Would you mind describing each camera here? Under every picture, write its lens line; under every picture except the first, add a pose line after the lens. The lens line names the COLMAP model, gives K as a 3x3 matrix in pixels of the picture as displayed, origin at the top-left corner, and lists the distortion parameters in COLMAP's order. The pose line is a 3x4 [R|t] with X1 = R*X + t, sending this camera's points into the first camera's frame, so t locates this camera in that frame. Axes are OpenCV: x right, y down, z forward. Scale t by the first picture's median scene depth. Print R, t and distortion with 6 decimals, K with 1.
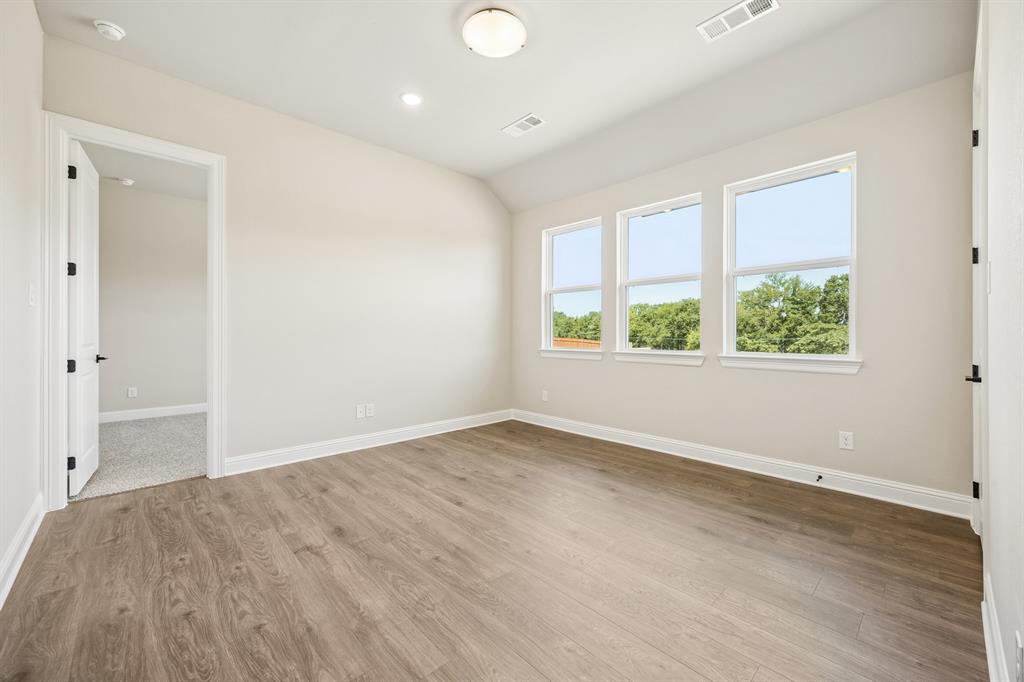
lens RADIAL K [[407.4, 0, 517.2], [0, 407.4, 323.2], [0, 0, 1]] dist [0.000382, 0.000127]
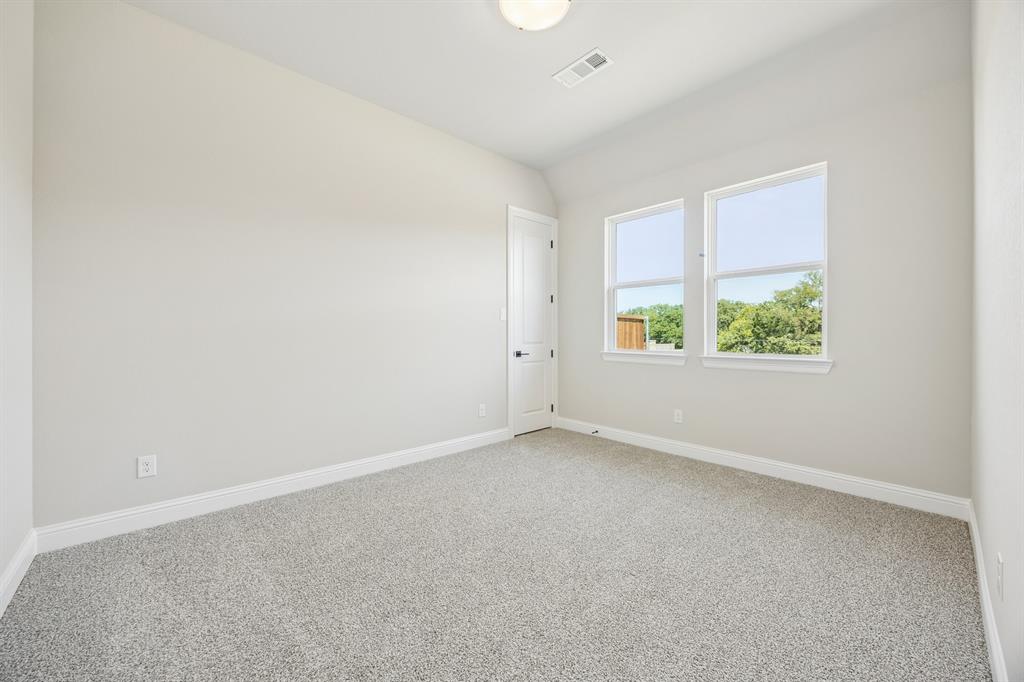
lens RADIAL K [[397.3, 0, 519.5], [0, 397.3, 331.7], [0, 0, 1]] dist [0.001139, 0.000064]
pose [[0.999798, 0.001110, 0.020069, -0.137026], [-0.001464, 0.999844, 0.017627, 0.005013], [-0.020046, -0.017653, 0.999643, 0.140647]]
